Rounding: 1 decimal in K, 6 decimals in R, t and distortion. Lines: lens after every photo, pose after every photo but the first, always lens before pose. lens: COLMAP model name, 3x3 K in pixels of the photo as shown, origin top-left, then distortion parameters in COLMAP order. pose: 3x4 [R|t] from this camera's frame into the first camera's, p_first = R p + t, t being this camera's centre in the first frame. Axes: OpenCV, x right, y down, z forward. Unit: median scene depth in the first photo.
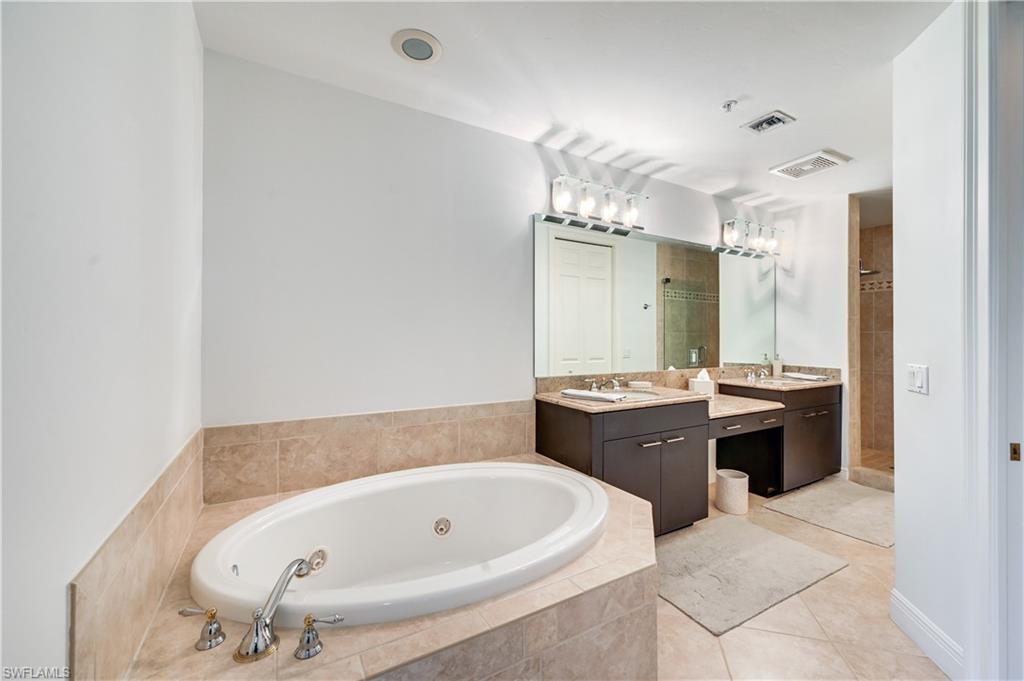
lens RADIAL K [[410.4, 0, 512.9], [0, 410.4, 338.8], [0, 0, 1]] dist [0.000245, -0.000664]
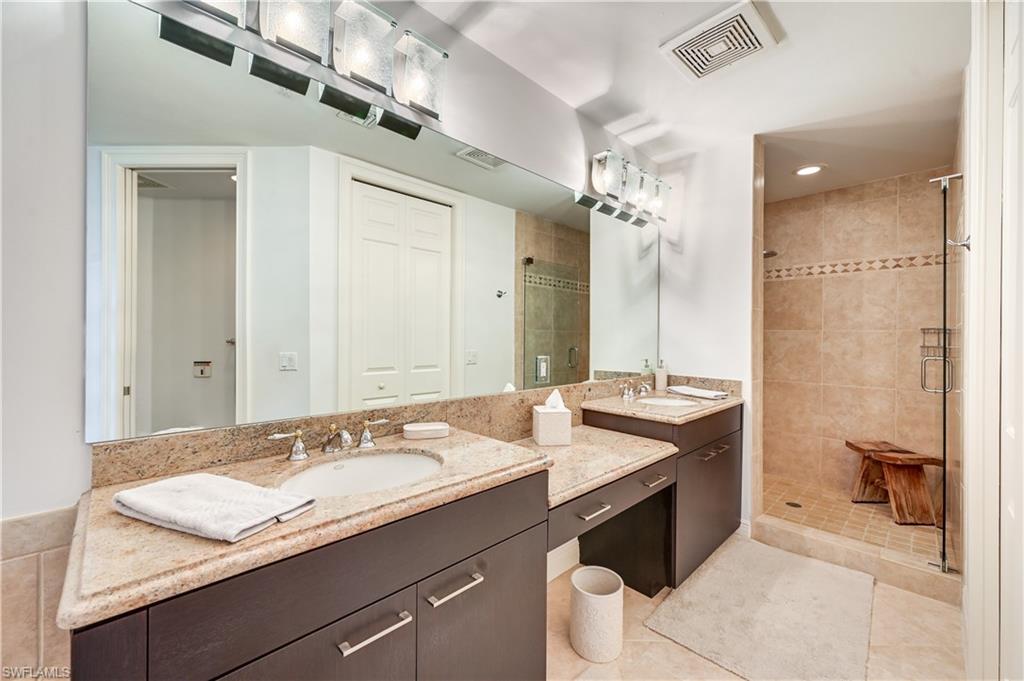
lens RADIAL K [[410.4, 0, 515.4], [0, 410.4, 343.3], [0, 0, 1]] dist [0.000245, -0.000664]
pose [[0.966218, 0.001369, 0.257722, 0.229241], [-0.004650, 0.999916, 0.012121, 0.000918], [-0.257684, -0.012910, 0.966143, 0.401197]]
